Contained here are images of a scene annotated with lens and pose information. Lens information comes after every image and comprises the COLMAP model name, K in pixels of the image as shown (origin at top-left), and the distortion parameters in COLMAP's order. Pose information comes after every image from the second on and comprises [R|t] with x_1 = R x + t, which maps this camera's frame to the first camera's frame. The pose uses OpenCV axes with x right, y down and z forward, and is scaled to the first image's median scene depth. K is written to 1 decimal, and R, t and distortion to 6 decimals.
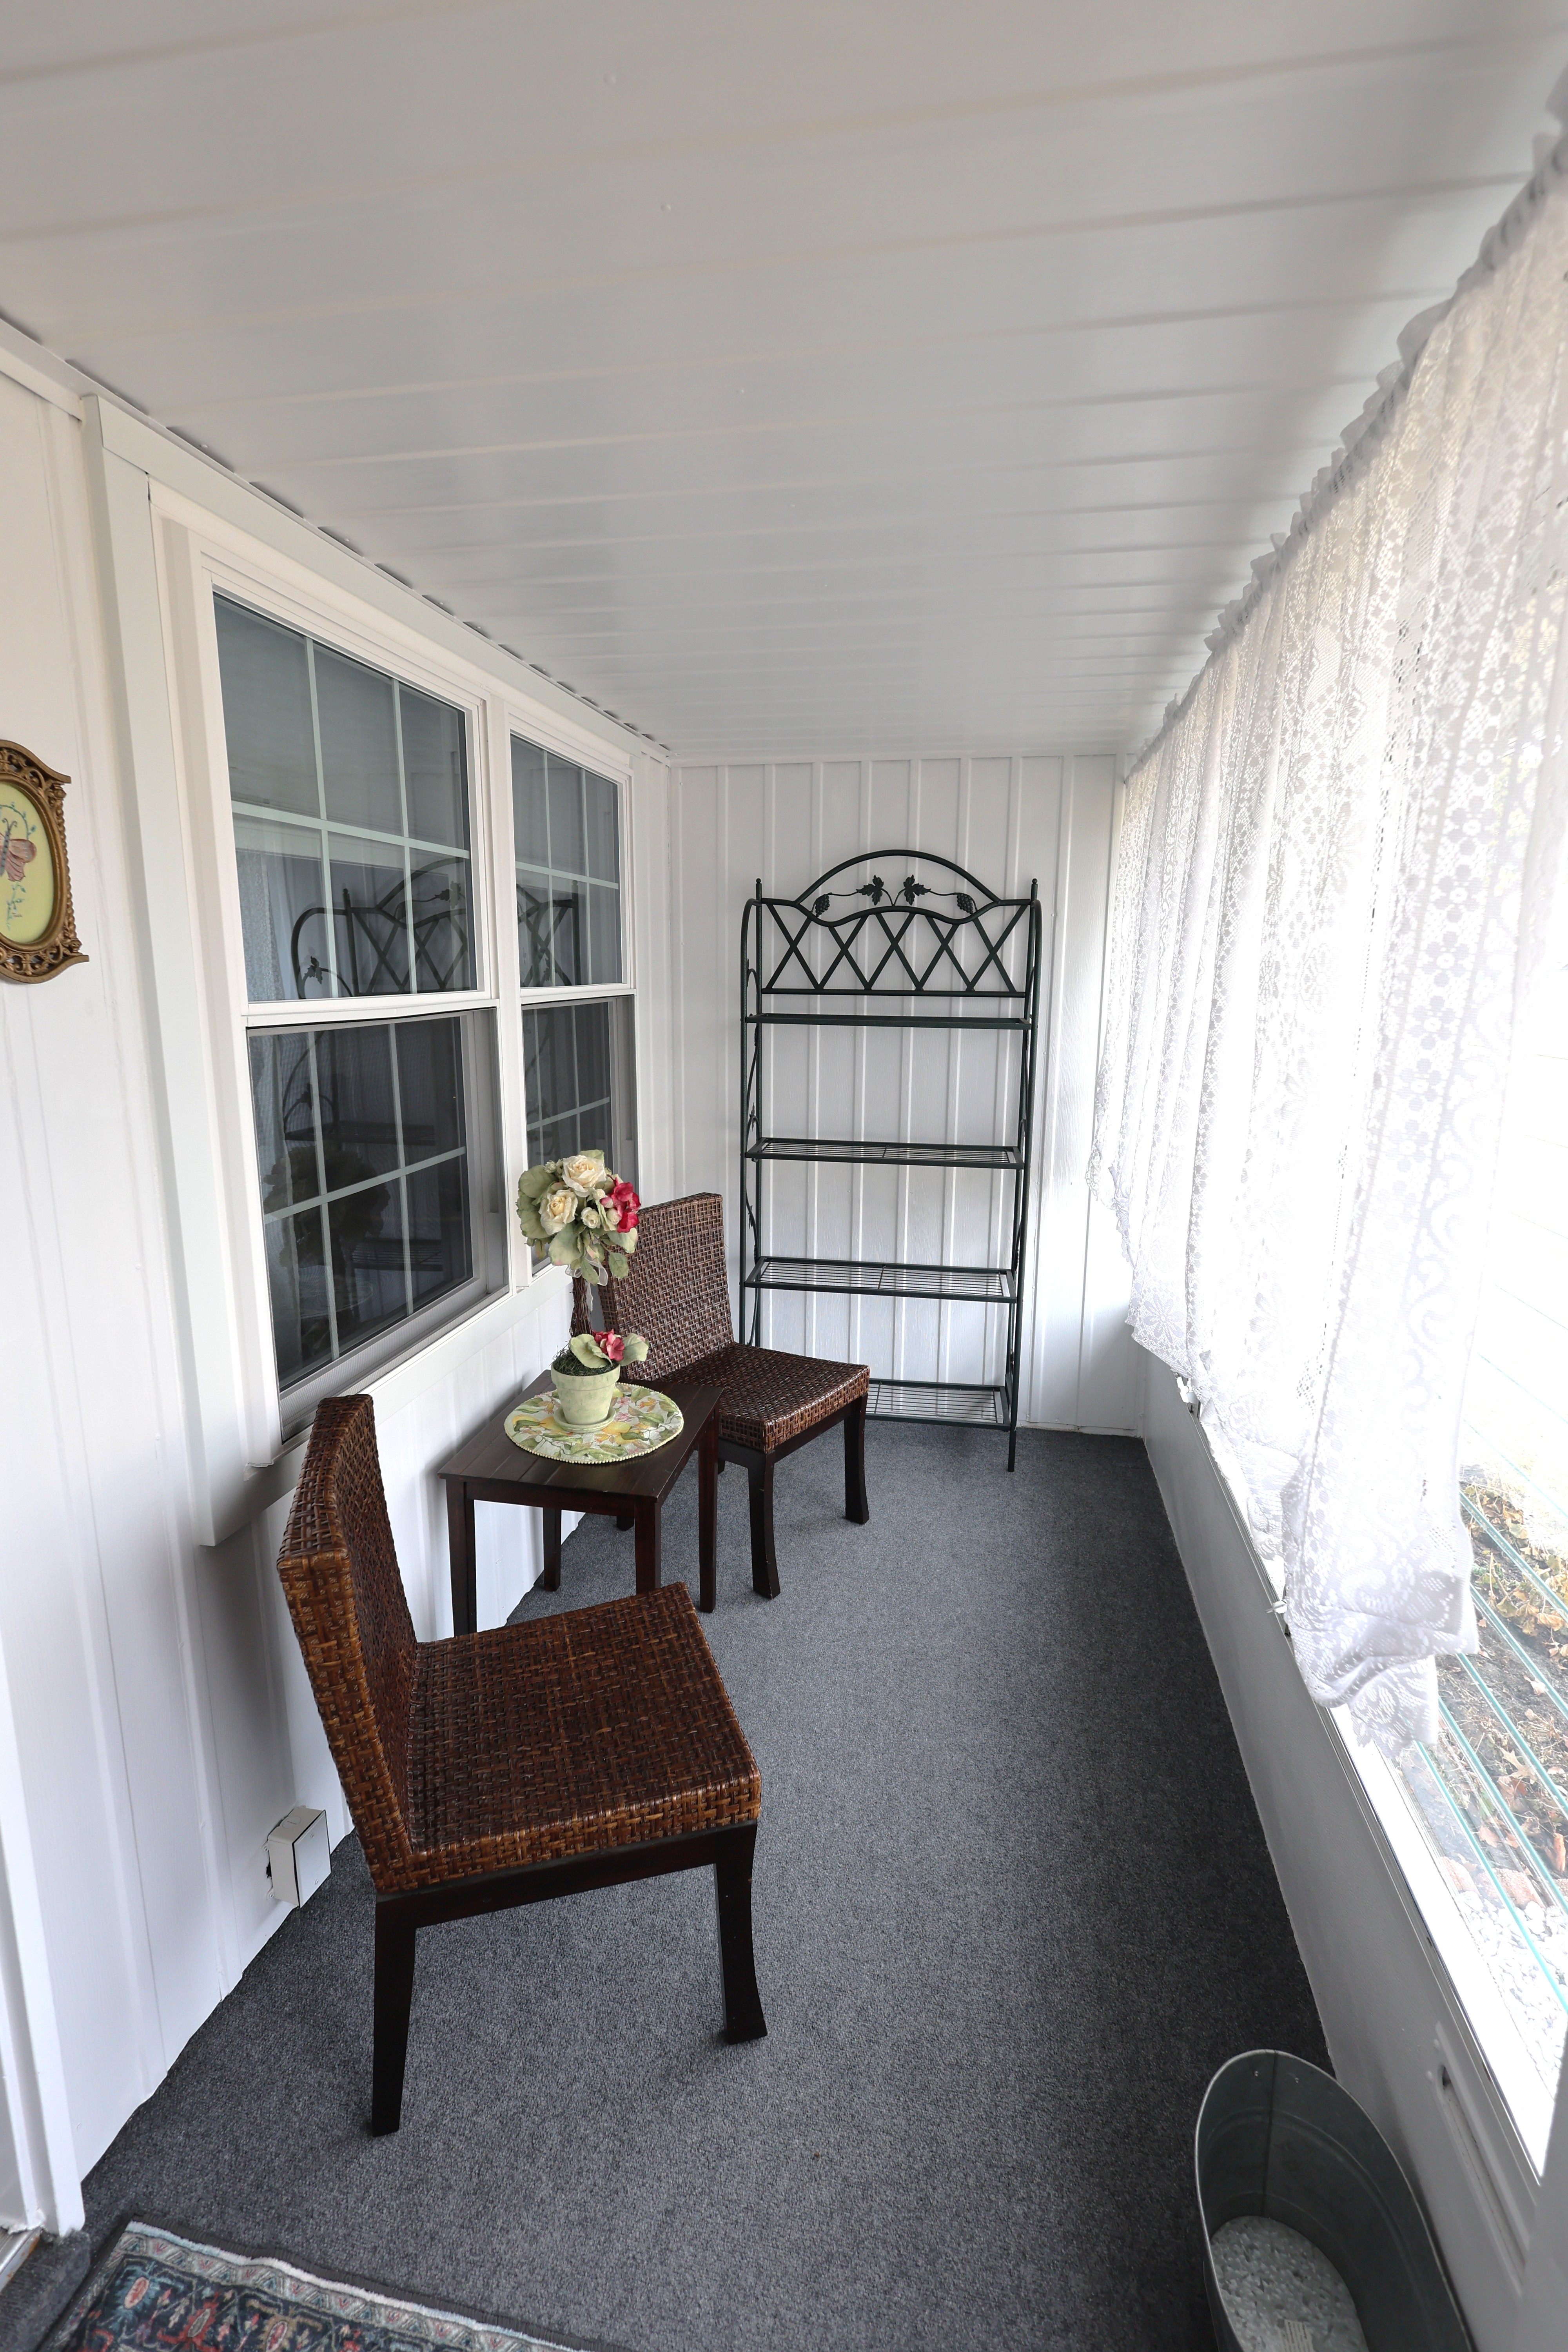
lens RADIAL K [[1088.6, 0, 784.0], [0, 1088.6, 1176.0], [0, 0, 1]] dist [-0.000971, 0.000440]
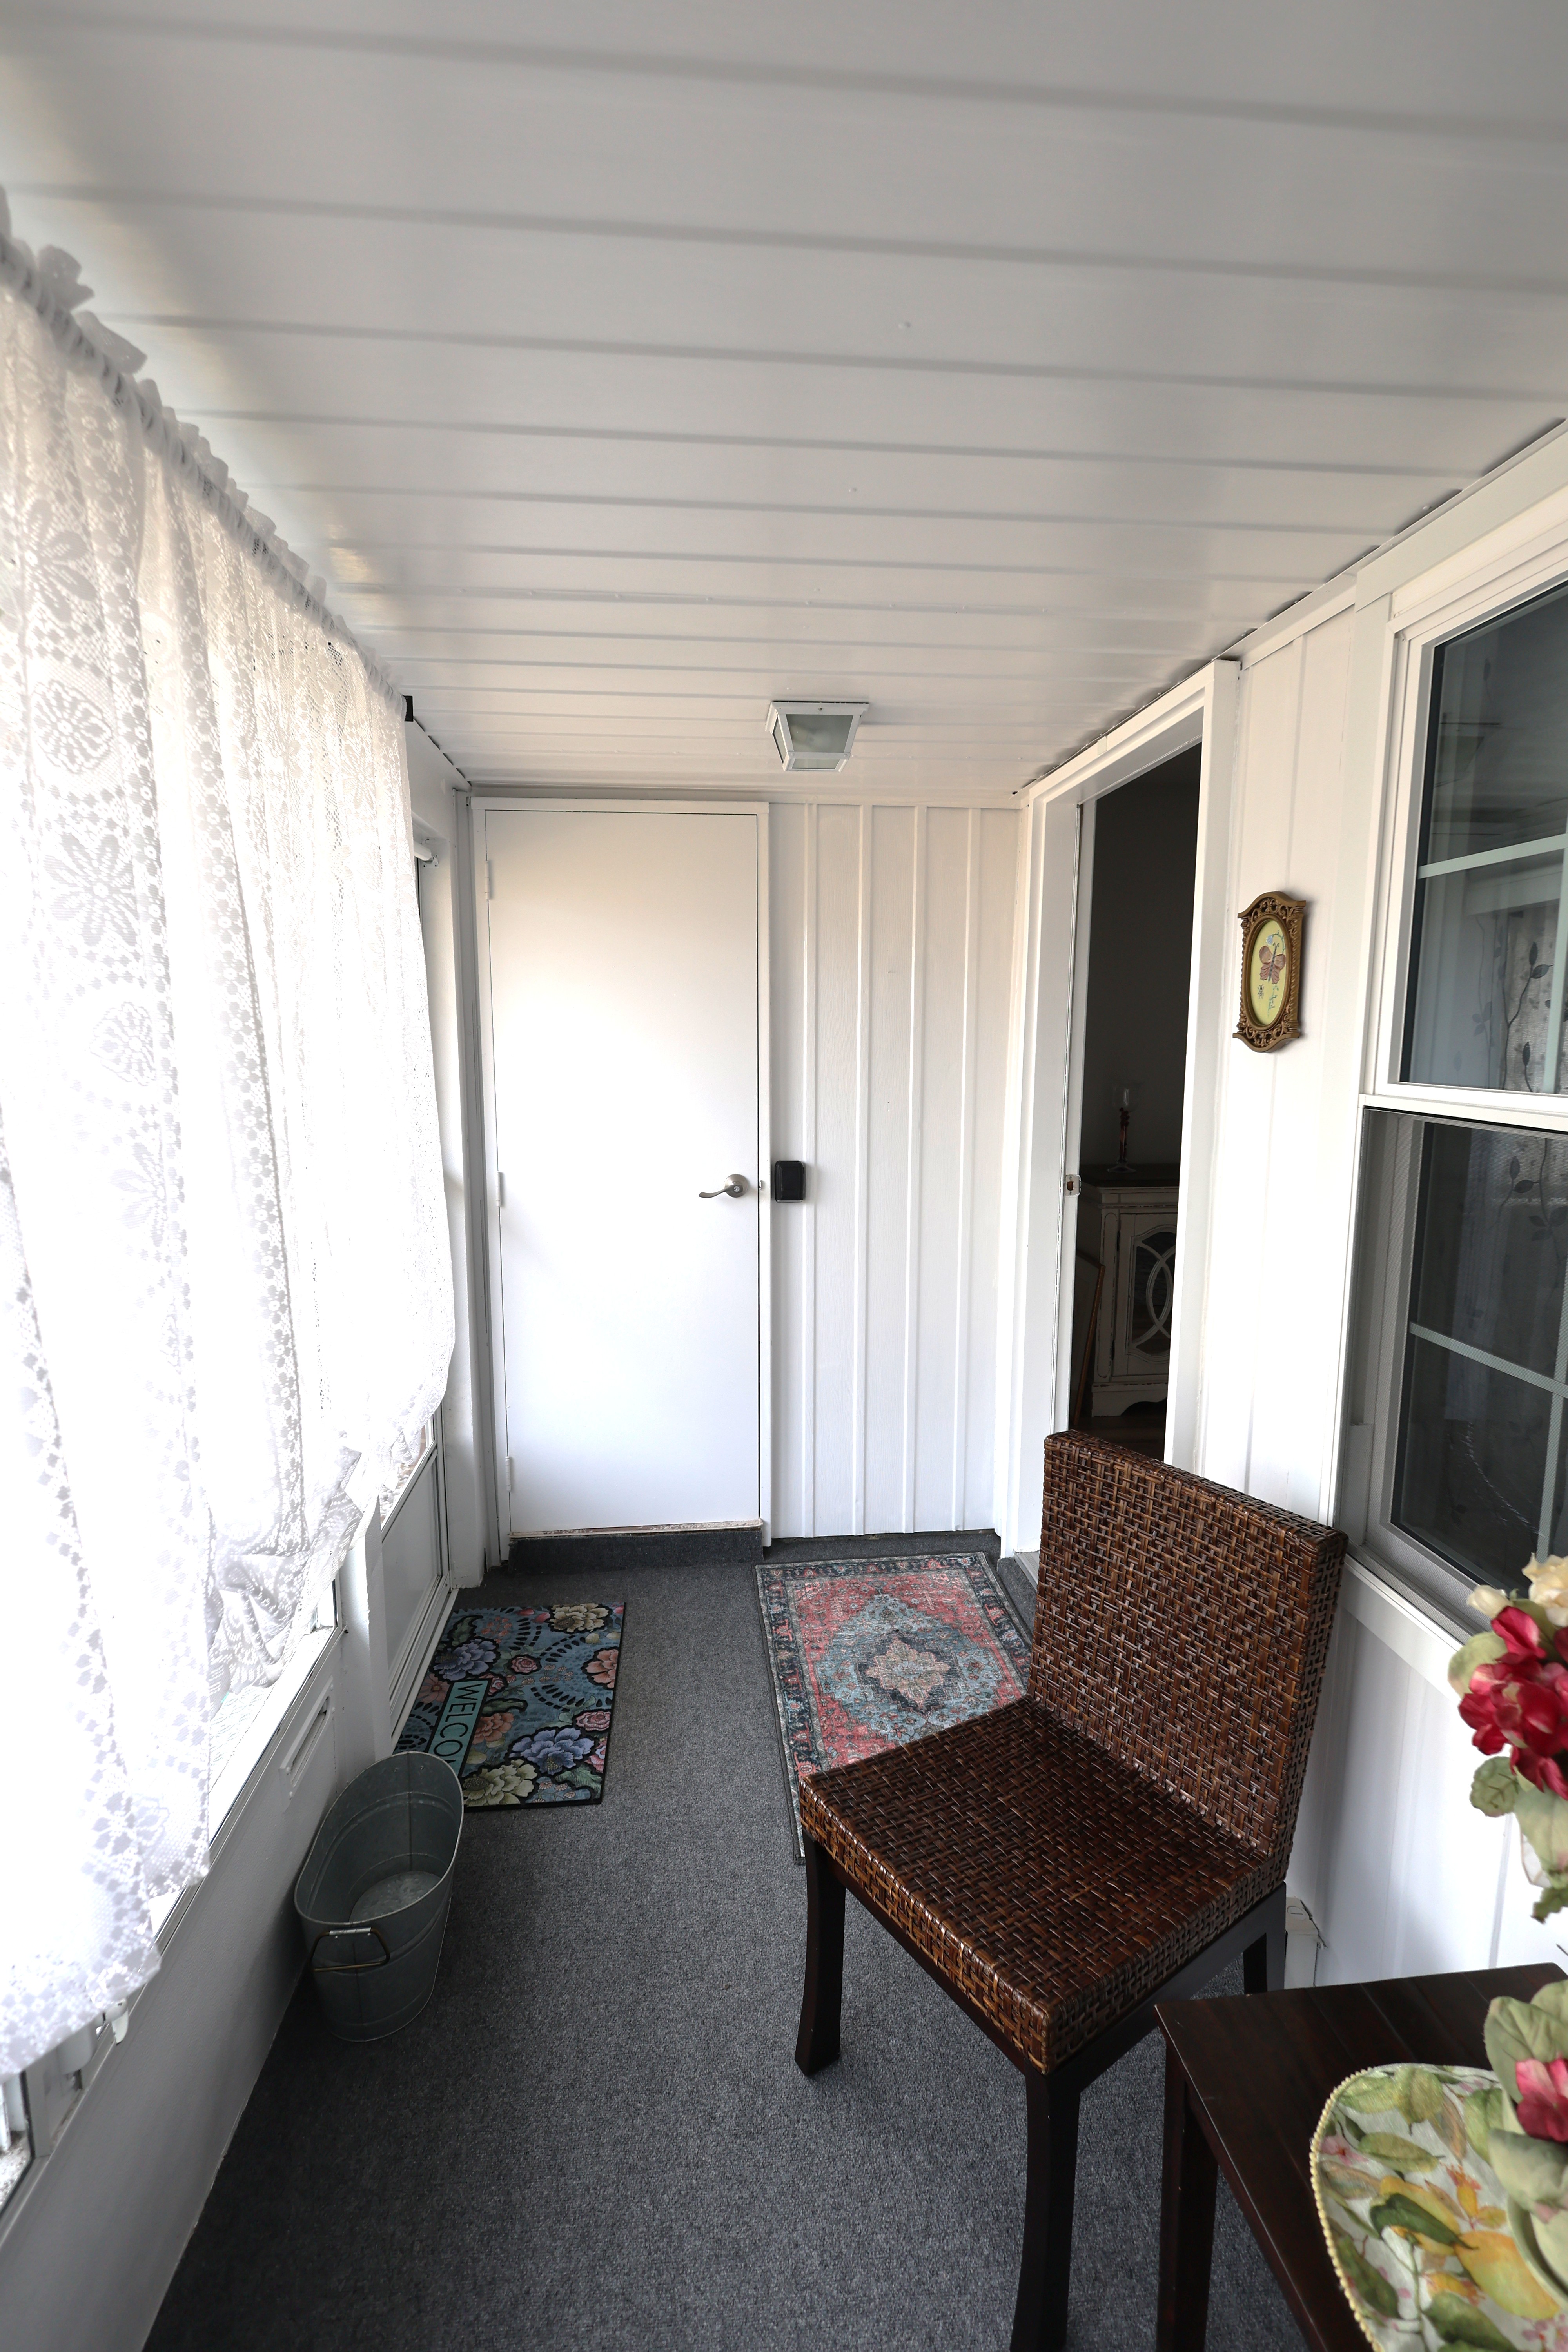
lens RADIAL K [[1088.6, 0, 784.0], [0, 1088.6, 1176.0], [0, 0, 1]] dist [-0.000971, 0.000440]
pose [[-0.961677, 0.026038, -0.272944, 0.293940], [-0.061886, 0.949178, 0.308596, -0.376988], [0.267108, 0.313661, -0.911191, 1.935960]]
